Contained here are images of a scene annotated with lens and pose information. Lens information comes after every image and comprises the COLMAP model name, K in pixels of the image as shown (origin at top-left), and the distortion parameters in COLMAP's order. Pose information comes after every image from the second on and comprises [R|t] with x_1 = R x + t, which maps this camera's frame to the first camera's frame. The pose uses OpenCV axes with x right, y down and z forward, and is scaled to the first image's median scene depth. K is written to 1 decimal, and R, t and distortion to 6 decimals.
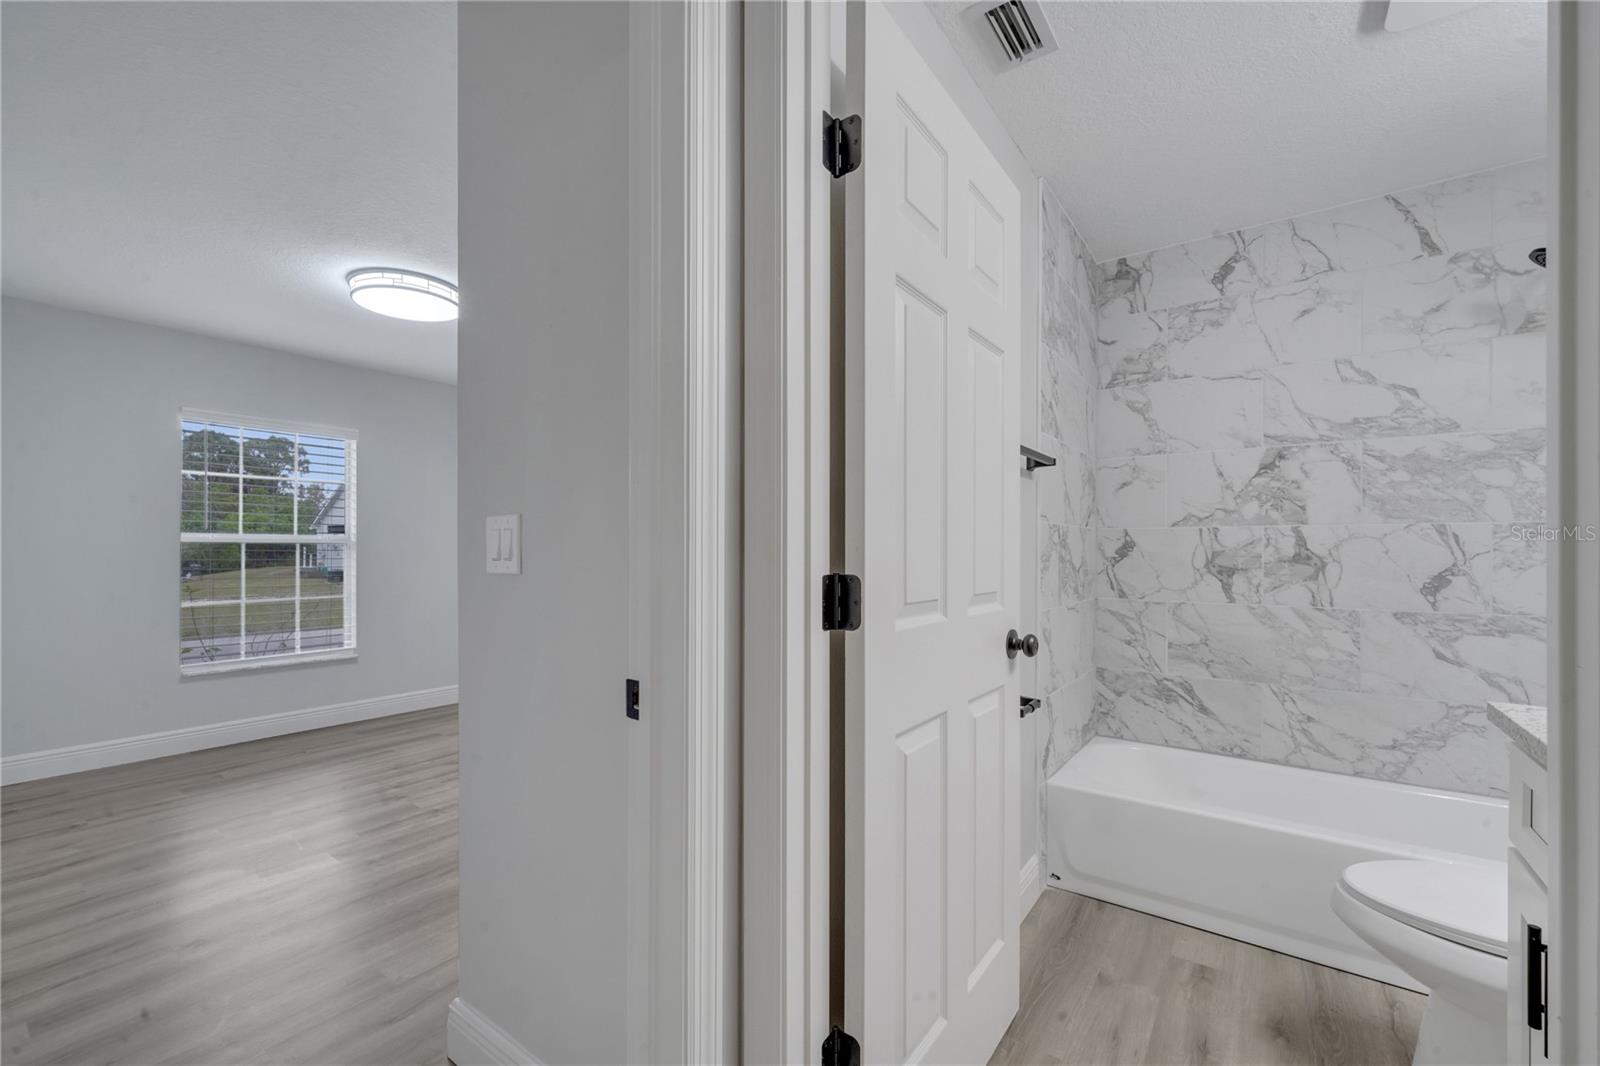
lens RADIAL K [[651.4, 0, 794.2], [0, 651.4, 545.9], [0, 0, 1]] dist [0.008068, -0.003720]
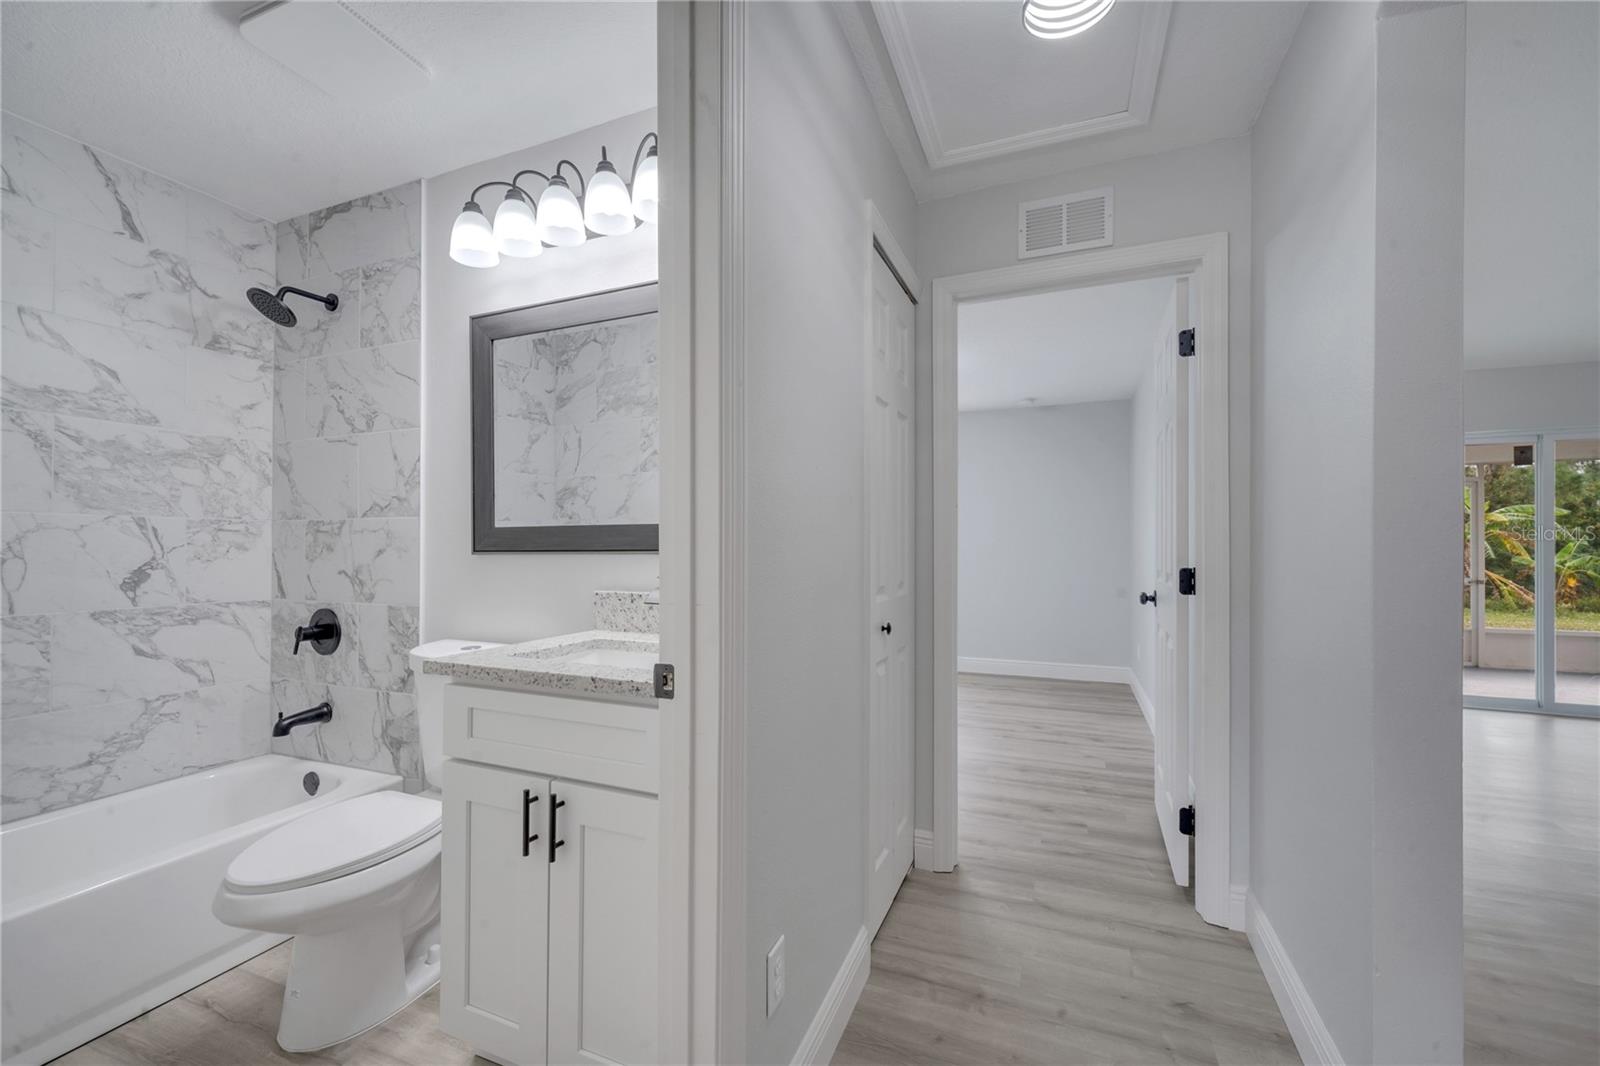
lens RADIAL K [[646.3, 0, 791.4], [0, 646.3, 541.7], [0, 0, 1]] dist [0.004620, -0.001098]
pose [[-0.237282, 0.006864, 0.971417, -0.173219], [-0.010297, 0.999901, -0.009580, 0.002430], [-0.971386, -0.012275, -0.237188, 0.263449]]
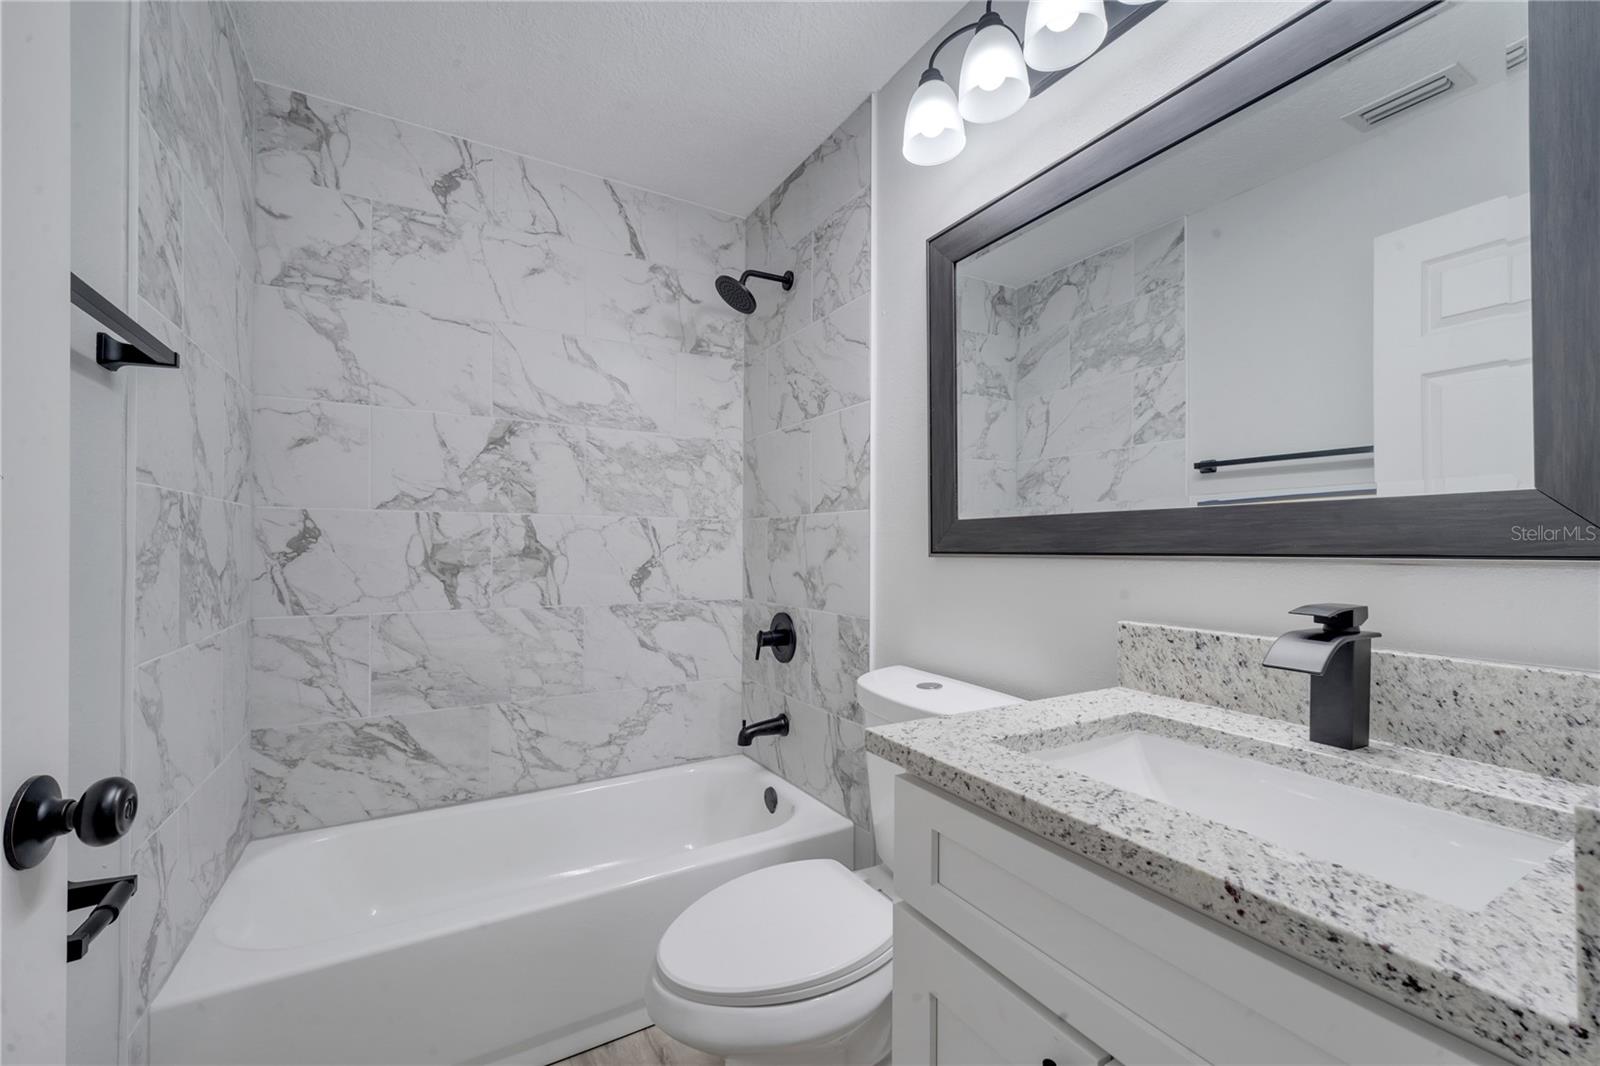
lens RADIAL K [[651.4, 0, 794.2], [0, 651.4, 545.9], [0, 0, 1]] dist [0.008068, -0.003720]
pose [[0.400129, -0.002153, 0.916456, 0.120991], [-0.010611, 0.999919, 0.006982, 0.001345], [-0.916397, -0.012518, 0.400074, 0.337336]]
